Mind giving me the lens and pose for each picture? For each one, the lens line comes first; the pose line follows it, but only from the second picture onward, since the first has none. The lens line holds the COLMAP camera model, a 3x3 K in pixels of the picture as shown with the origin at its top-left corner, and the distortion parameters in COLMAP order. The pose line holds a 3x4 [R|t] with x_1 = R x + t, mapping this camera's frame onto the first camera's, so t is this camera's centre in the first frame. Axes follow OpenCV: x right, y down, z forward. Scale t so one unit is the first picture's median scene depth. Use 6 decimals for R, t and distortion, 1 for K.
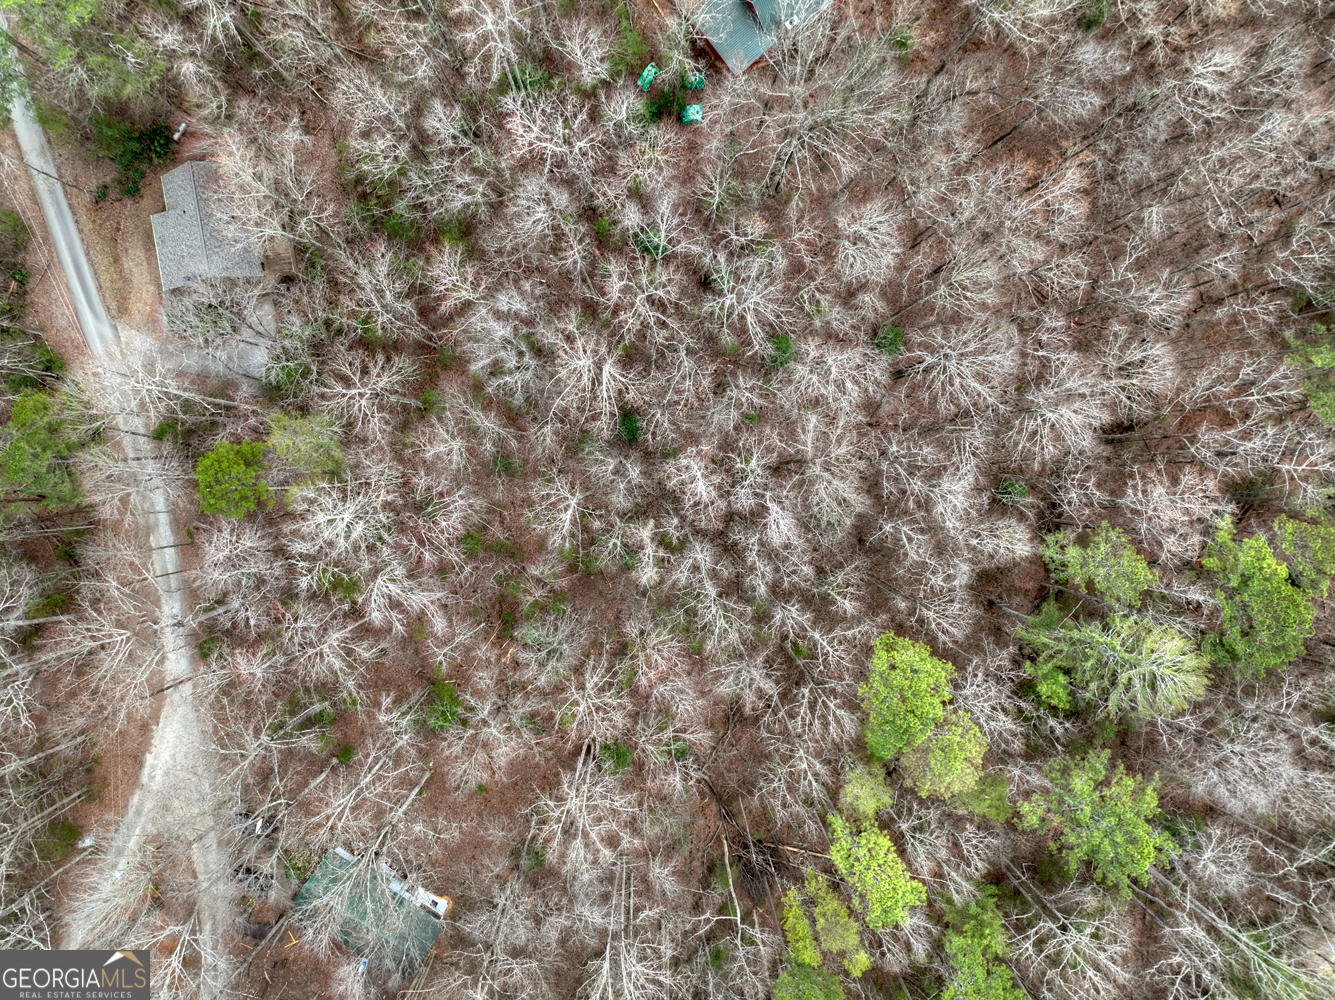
lens RADIAL K [[935.6, 0, 664.6], [0, 935.6, 500.2], [0, 0, 1]] dist [-0.009407, 0.016856]
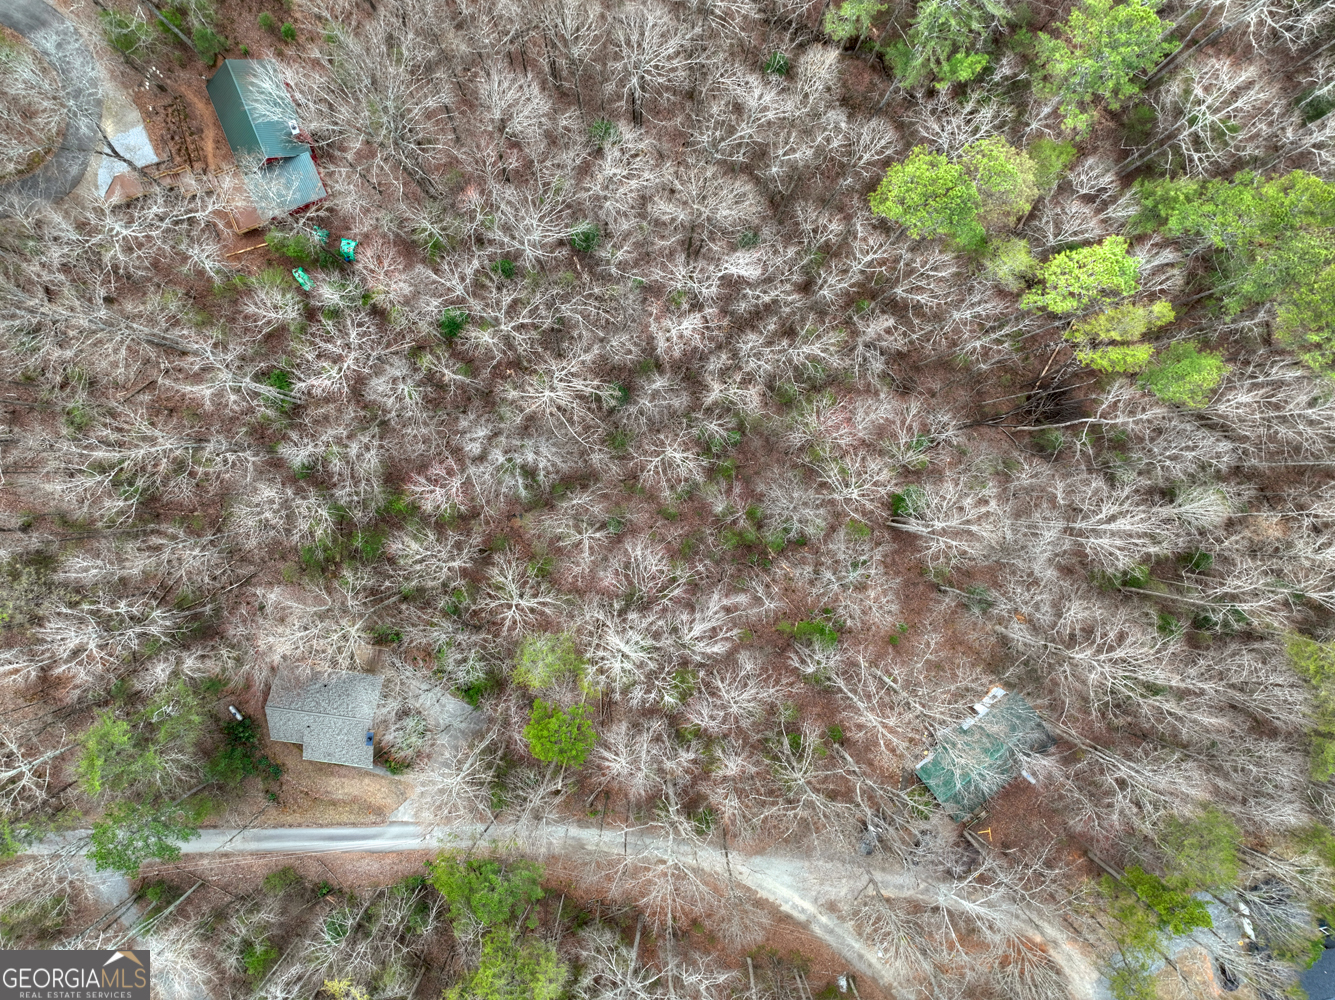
lens RADIAL K [[935.6, 0, 667.3], [0, 935.6, 497.0], [0, 0, 1]] dist [-0.009407, 0.016856]
pose [[0.281125, -0.959189, -0.030408, -0.116149], [0.959494, 0.281541, -0.010294, 0.027300], [0.018436, -0.026283, 0.999485, -0.069255]]
